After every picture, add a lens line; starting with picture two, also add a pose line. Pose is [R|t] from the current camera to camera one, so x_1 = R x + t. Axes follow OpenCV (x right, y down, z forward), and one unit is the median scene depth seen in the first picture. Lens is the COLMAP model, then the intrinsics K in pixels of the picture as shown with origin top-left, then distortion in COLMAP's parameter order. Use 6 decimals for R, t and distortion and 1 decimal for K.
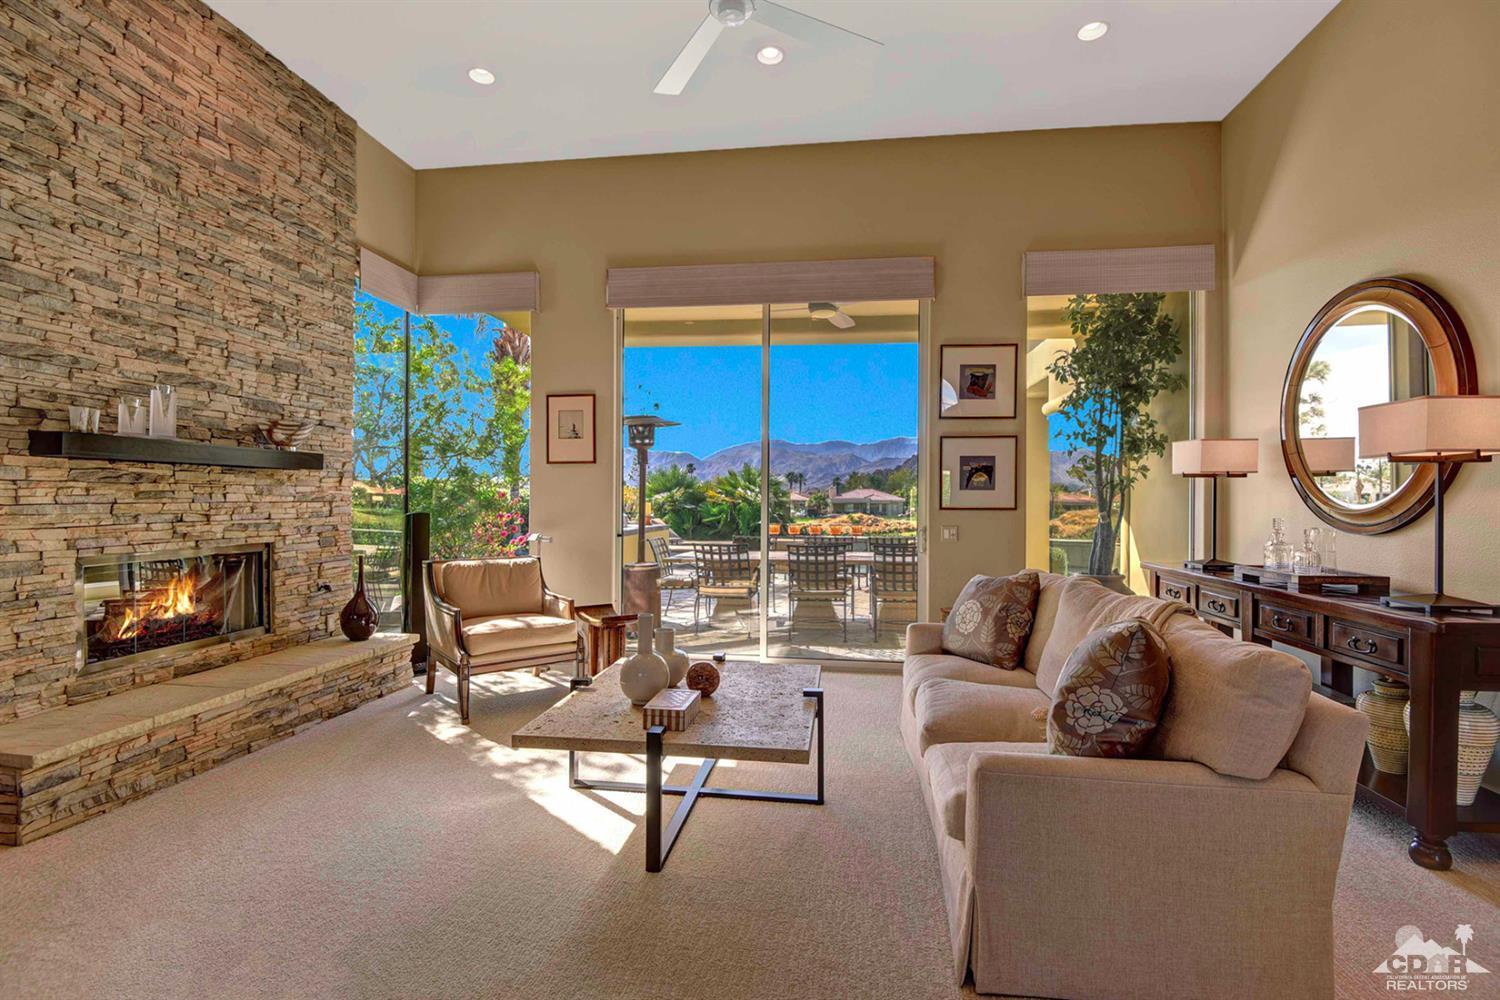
lens RADIAL K [[685.2, 0, 750.0], [0, 685.2, 500.0], [0, 0, 1]] dist [0.002144, -0.000084]
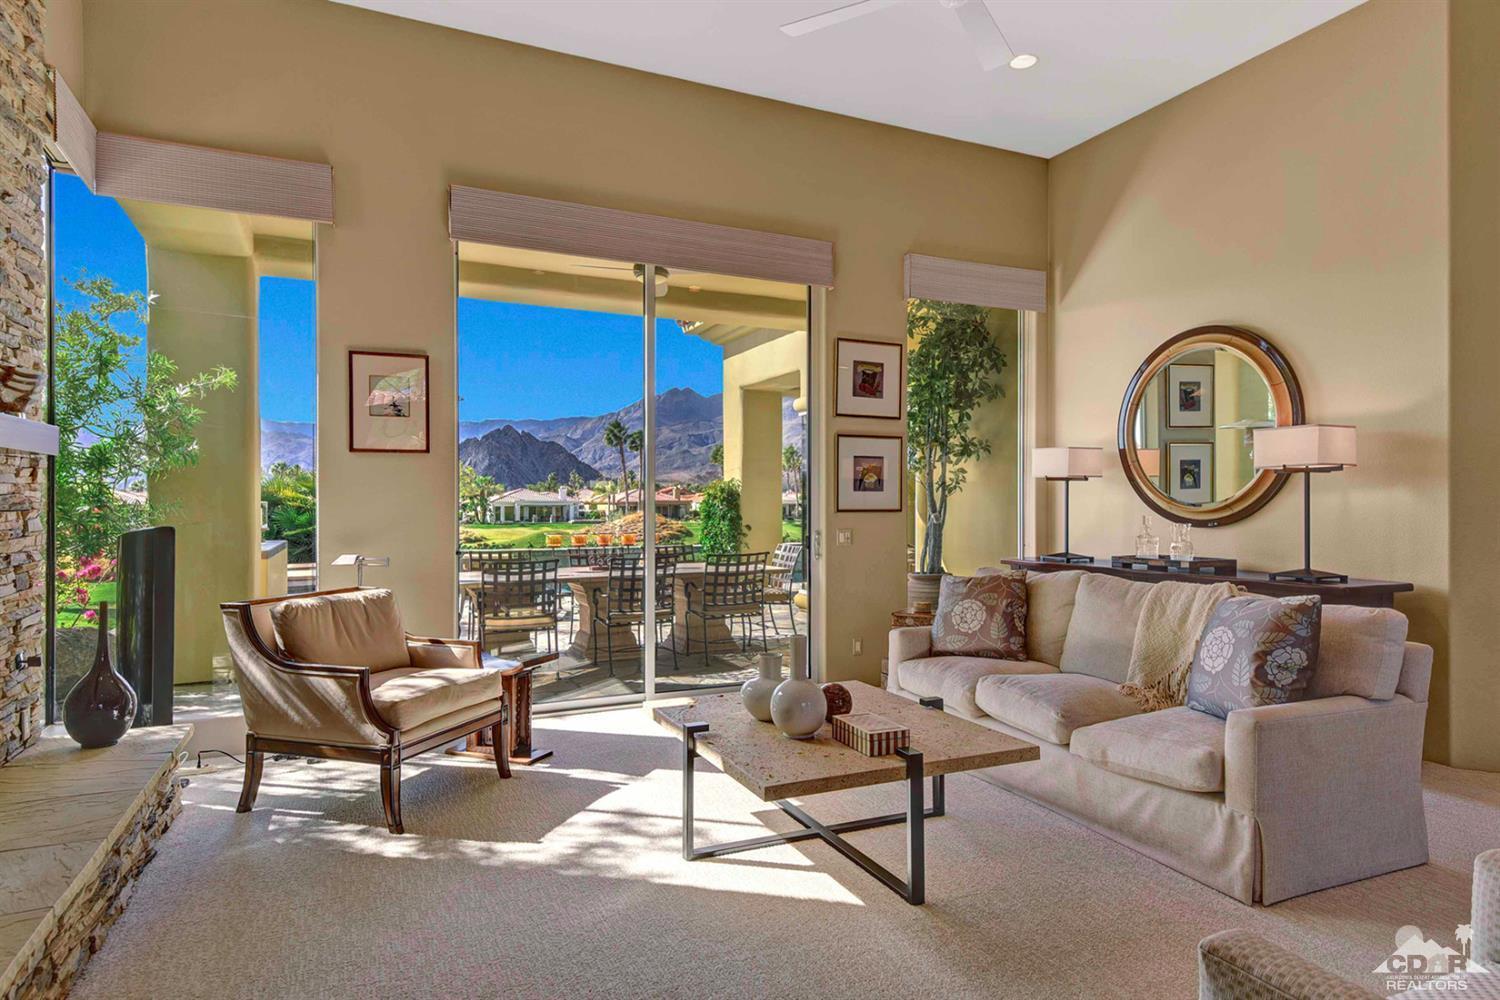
lens RADIAL K [[863.5, 0, 750.0], [0, 863.5, 500.0], [0, 0, 1]] dist [0.038836, -0.000408]
pose [[0.845300, -0.003645, 0.534280, -0.481506], [0.004924, 0.999987, -0.000968, -0.002282], [-0.534270, 0.003449, 0.845307, 0.060893]]
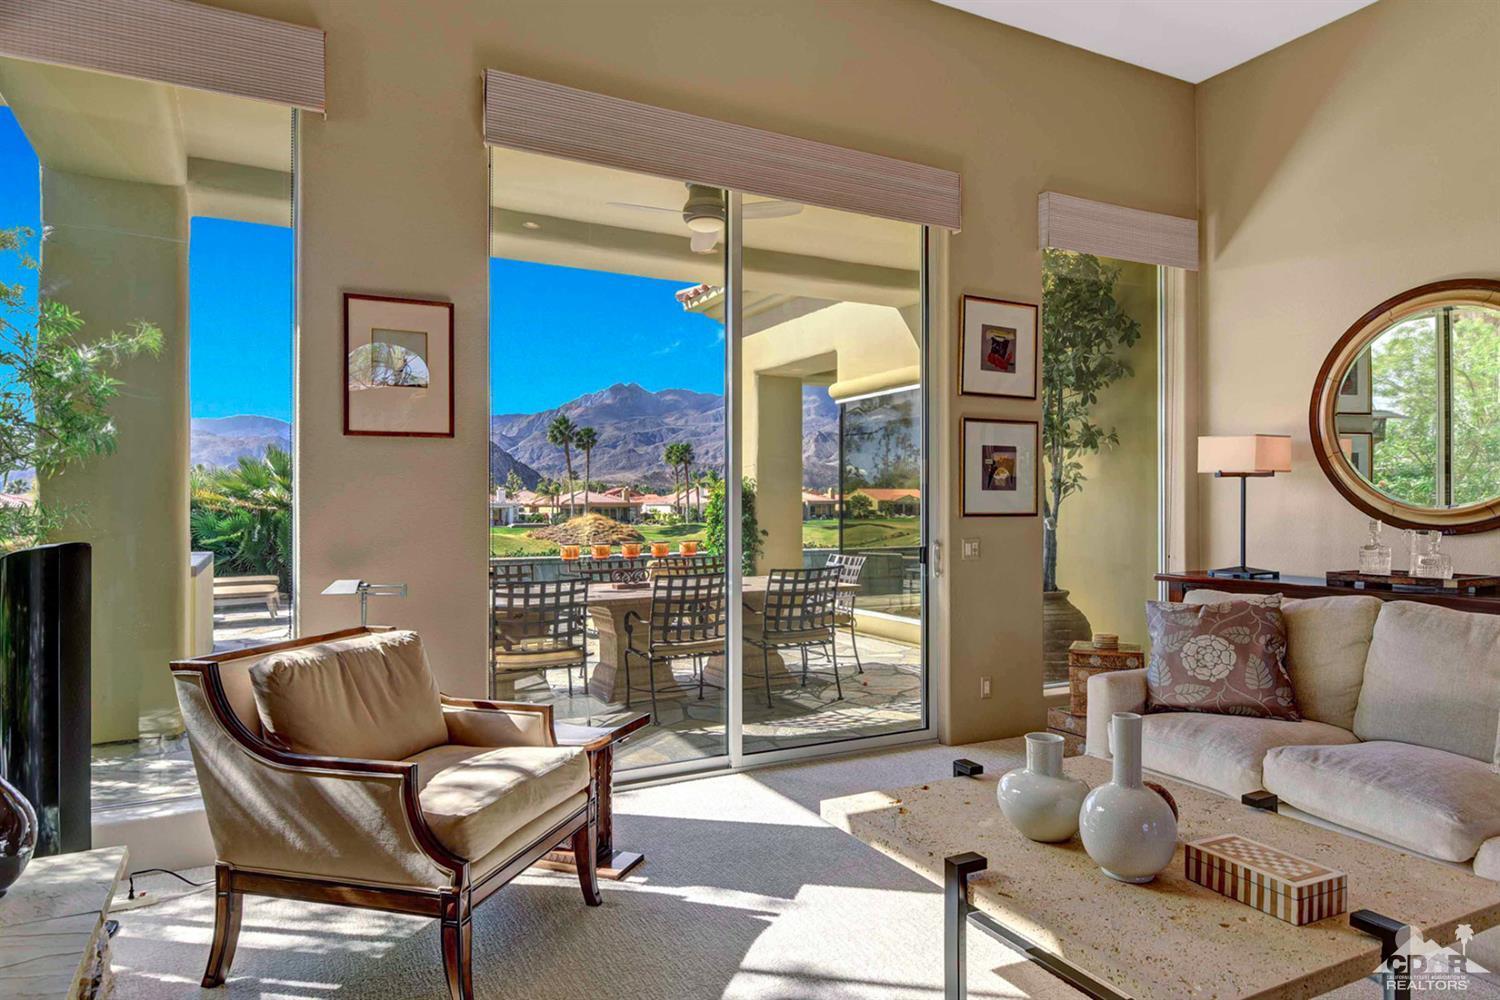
lens RADIAL K [[905.9, 0, 757.5], [0, 905.9, 498.8], [0, 0, 1]] dist [0.048495, -0.019974]
pose [[0.809164, -0.002926, 0.587576, -0.503172], [0.006479, 0.999971, -0.003943, -0.003321], [-0.587547, 0.006997, 0.809160, 0.352979]]
